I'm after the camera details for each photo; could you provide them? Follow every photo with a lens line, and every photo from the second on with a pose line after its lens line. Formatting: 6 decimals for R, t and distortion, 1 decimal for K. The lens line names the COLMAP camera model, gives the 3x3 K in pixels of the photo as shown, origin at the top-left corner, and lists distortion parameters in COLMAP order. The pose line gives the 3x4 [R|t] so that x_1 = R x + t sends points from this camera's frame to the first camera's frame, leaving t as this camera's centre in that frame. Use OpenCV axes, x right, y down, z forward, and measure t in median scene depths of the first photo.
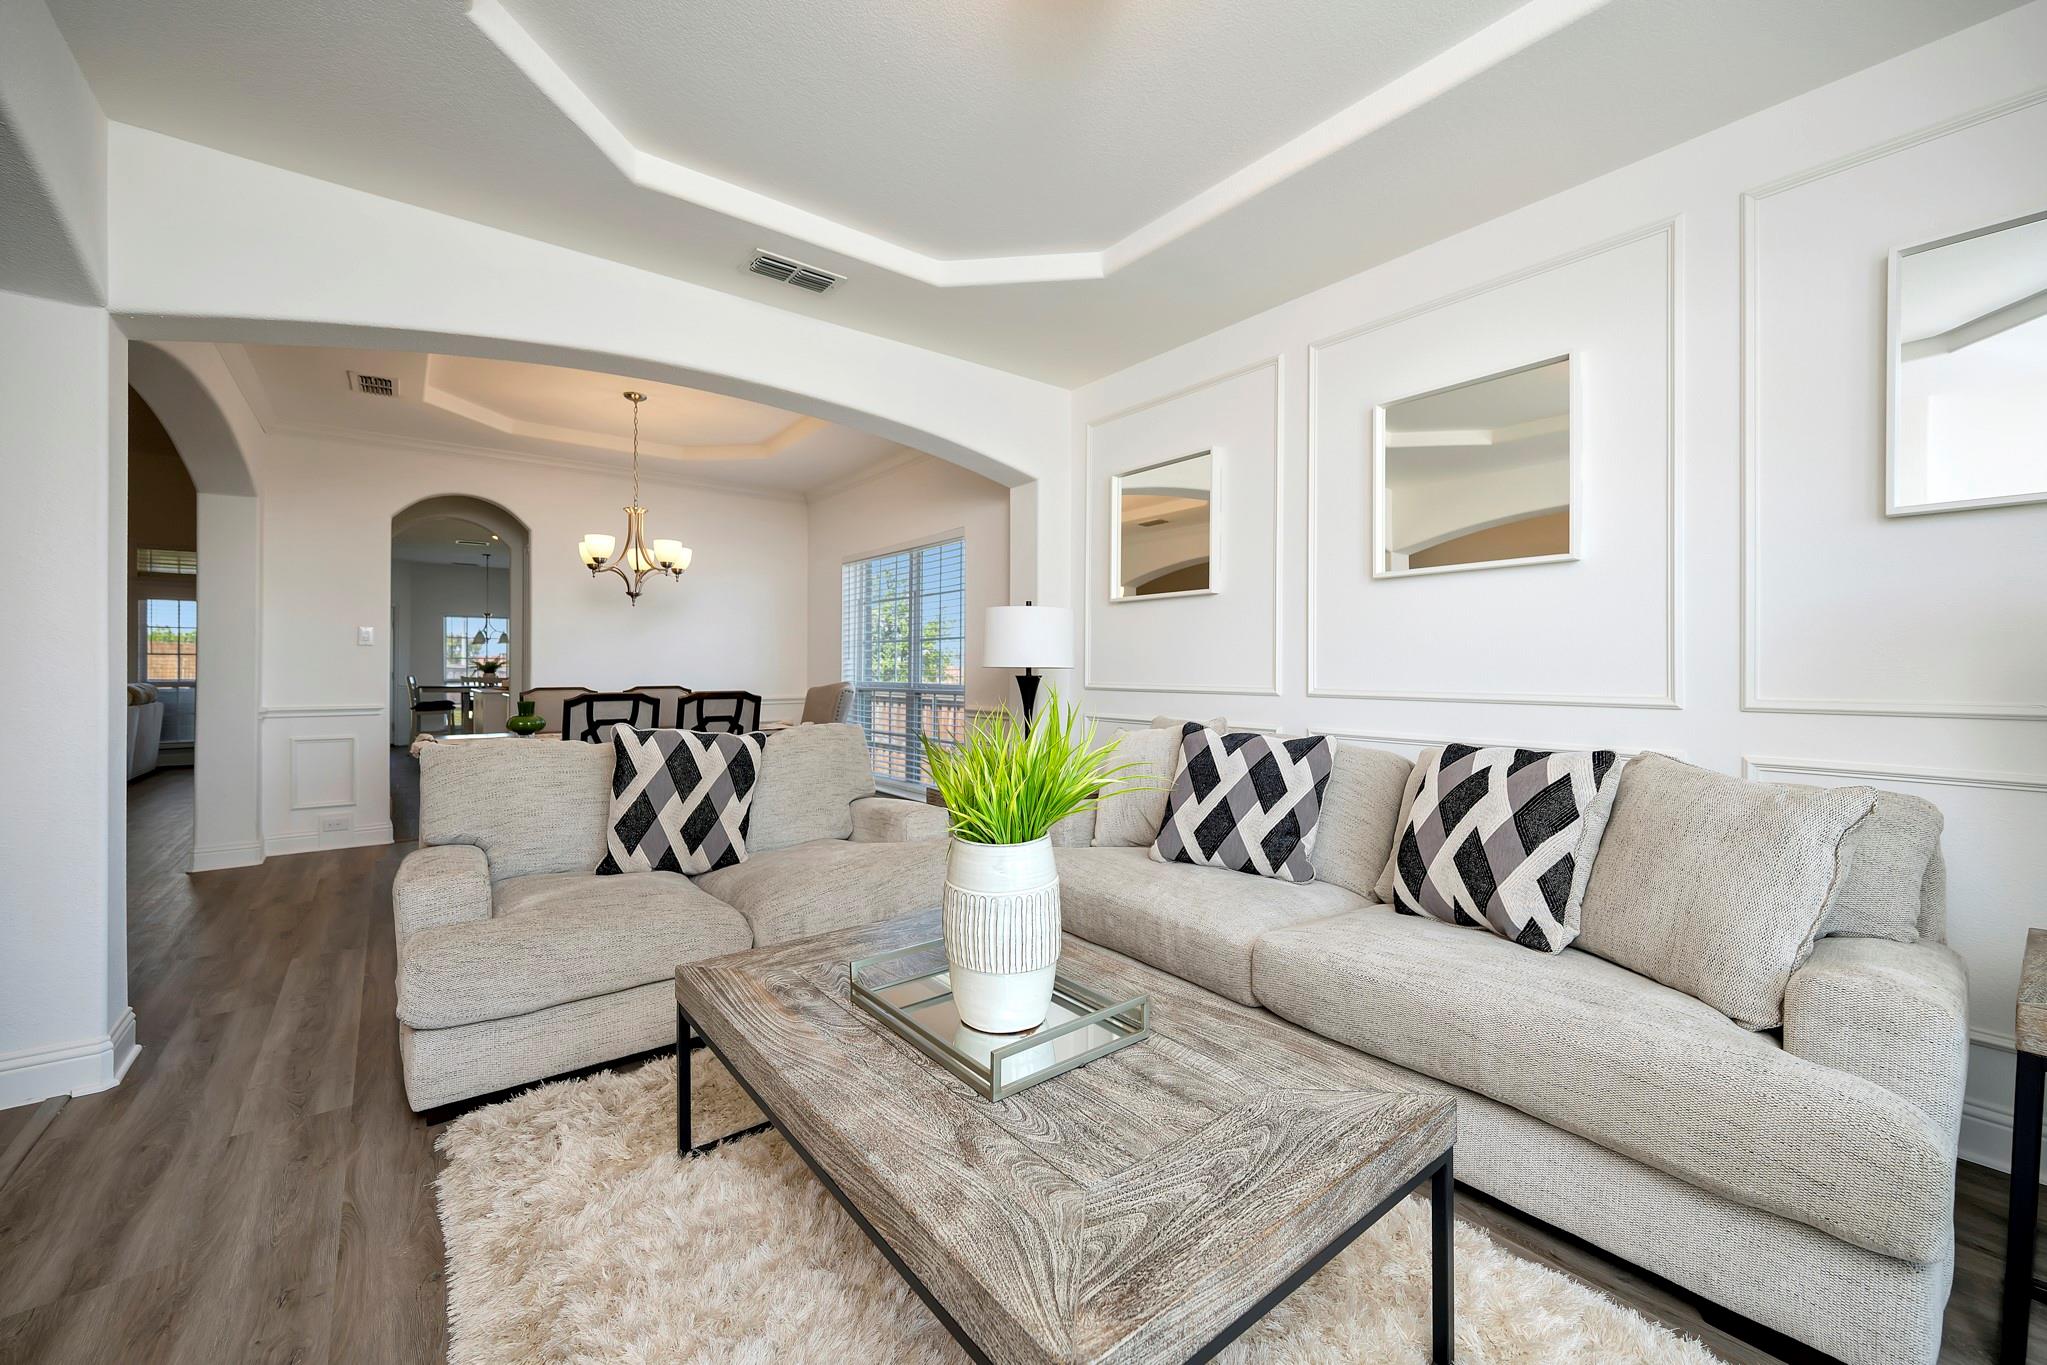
lens RADIAL K [[806.1, 0, 1027.9], [0, 806.1, 673.0], [0, 0, 1]] dist [-0.000201, -0.000080]
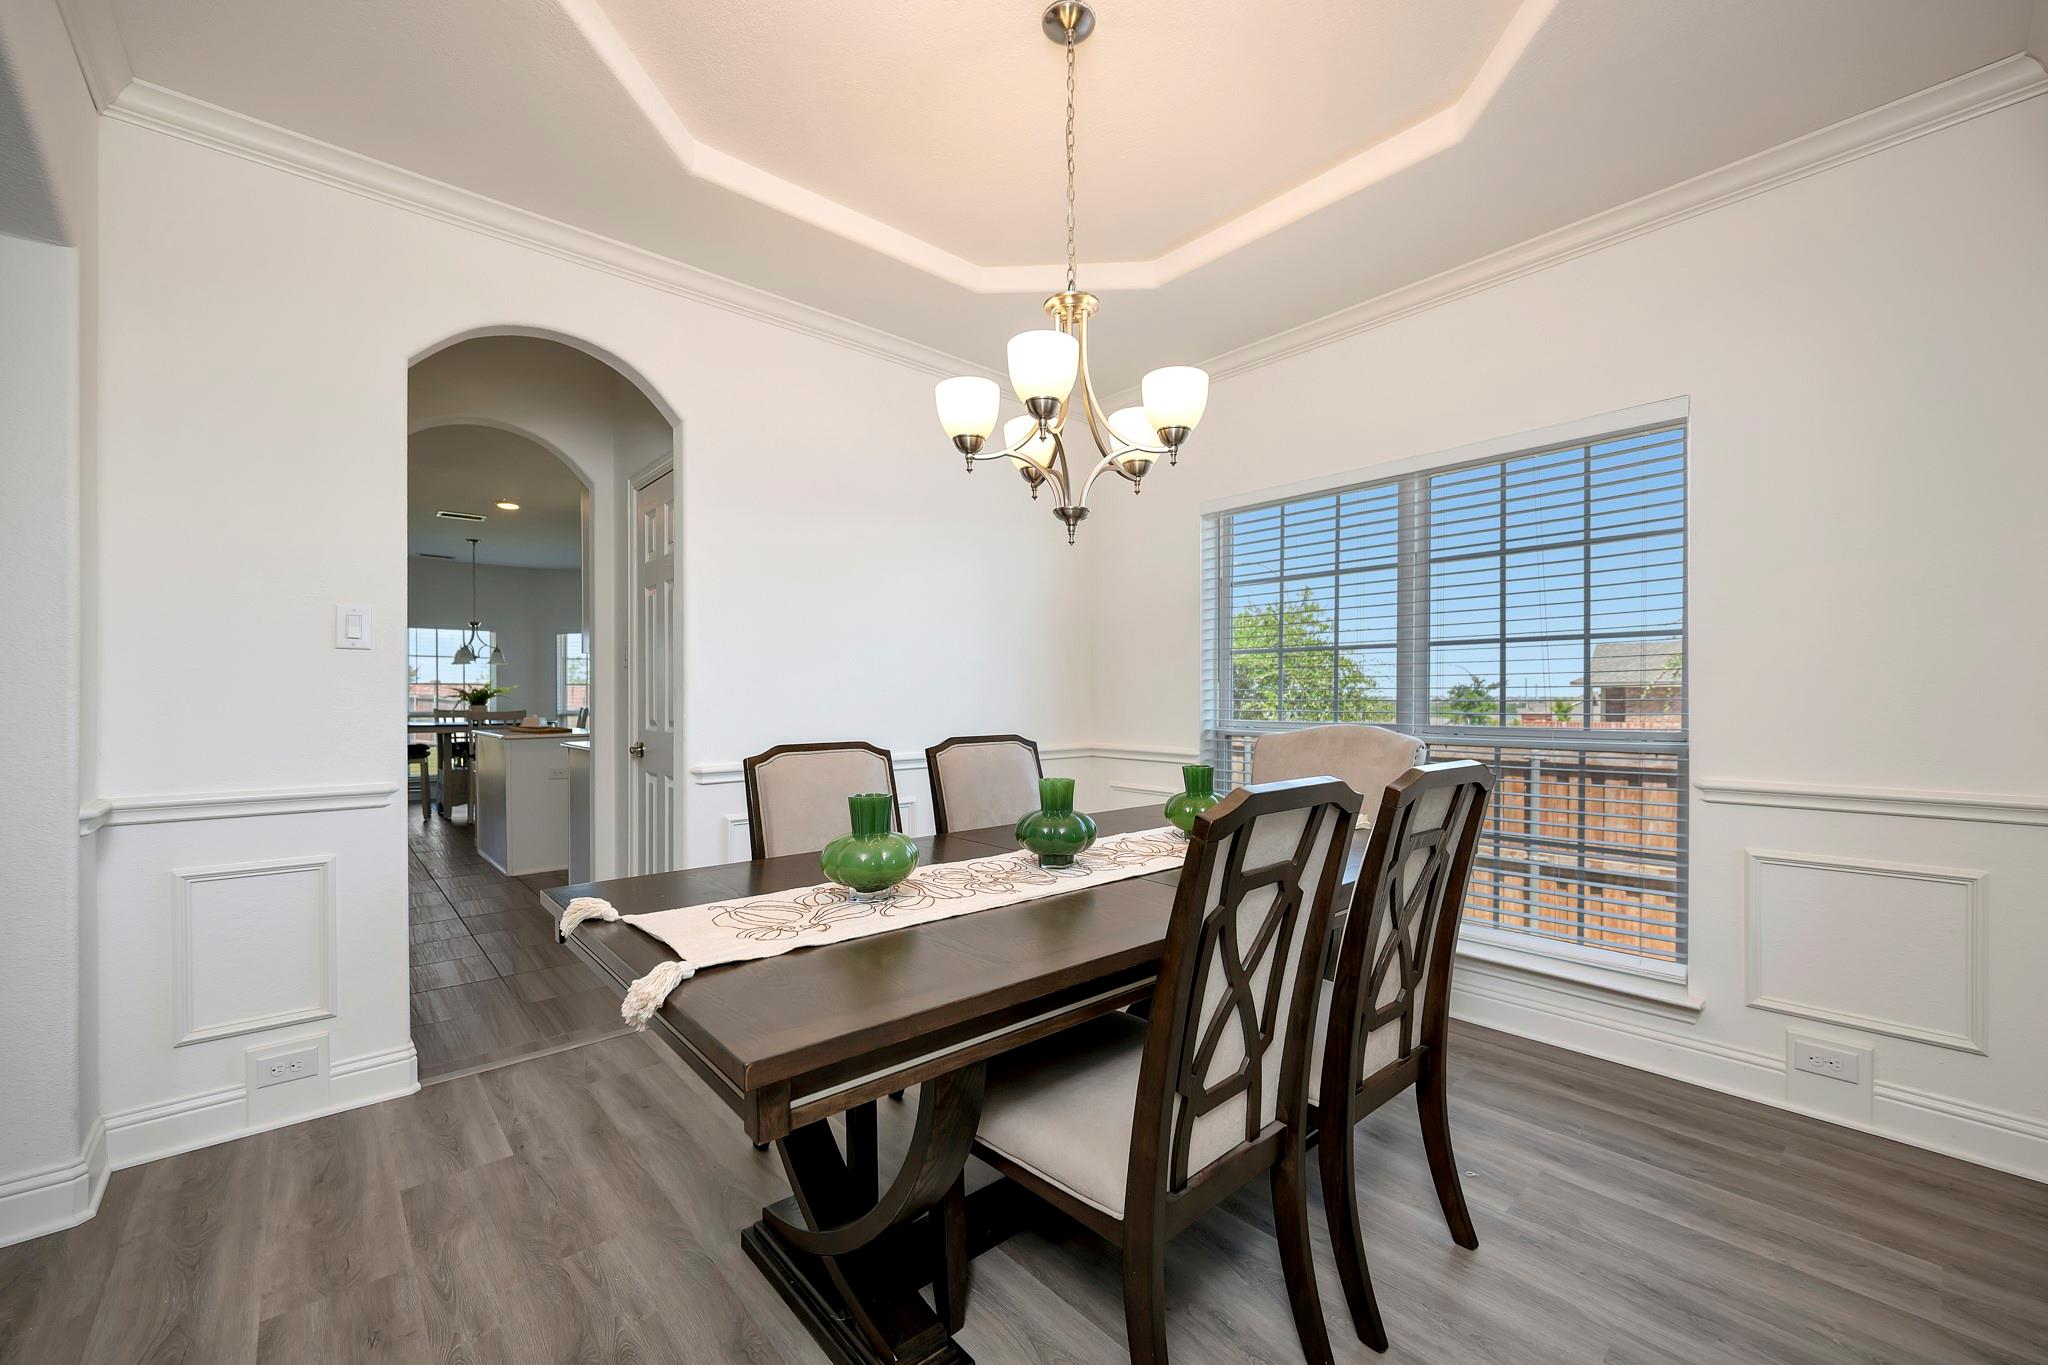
lens RADIAL K [[830.1, 0, 1017.2], [0, 830.1, 693.2], [0, 0, 1]] dist [0.002443, 0.000214]
pose [[0.999085, -0.001552, 0.042743, -0.326393], [0.001928, 0.999960, -0.008752, -0.003700], [-0.042728, 0.008826, 0.999048, 0.359746]]
